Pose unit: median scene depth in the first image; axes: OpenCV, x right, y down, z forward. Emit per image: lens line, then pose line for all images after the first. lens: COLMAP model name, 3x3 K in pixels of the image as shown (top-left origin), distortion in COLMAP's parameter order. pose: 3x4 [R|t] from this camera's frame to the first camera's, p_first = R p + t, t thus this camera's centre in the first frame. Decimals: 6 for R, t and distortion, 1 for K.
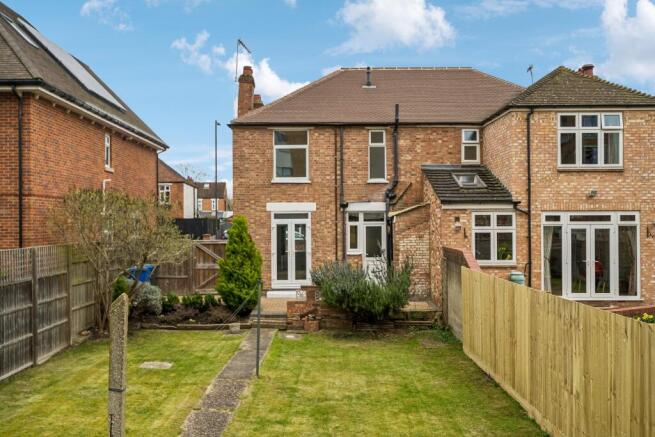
lens RADIAL K [[635.1, 0, 295.3], [0, 635.1, 231.6], [0, 0, 1]] dist [0.021301, 0.000000]
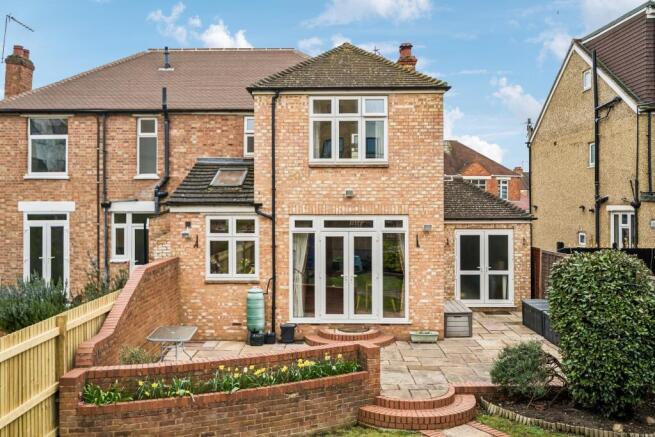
lens RADIAL K [[595.5, 0, 325.5], [0, 595.5, 214.4], [0, 0, 1]] dist [0.011888, 0.000000]
pose [[0.999671, 0.003634, -0.025388, 0.393272], [-0.003774, 0.999978, -0.005449, -0.024980], [0.025368, 0.005543, 0.999663, 0.197066]]
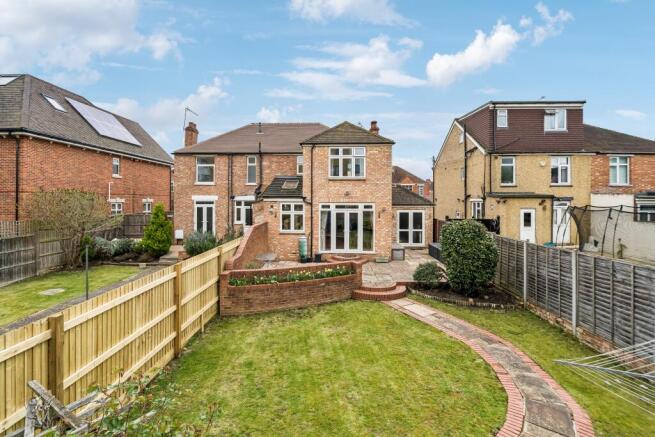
lens RADIAL K [[298.2, 0, 324.4], [0, 298.2, 203.8], [0, 0, 1]] dist [0.004255, 0.001139]
pose [[0.998742, 0.009123, -0.049297, 0.383729], [-0.009113, 0.999958, 0.000420, -0.025015], [0.049299, 0.000029, 0.998784, 0.149855]]
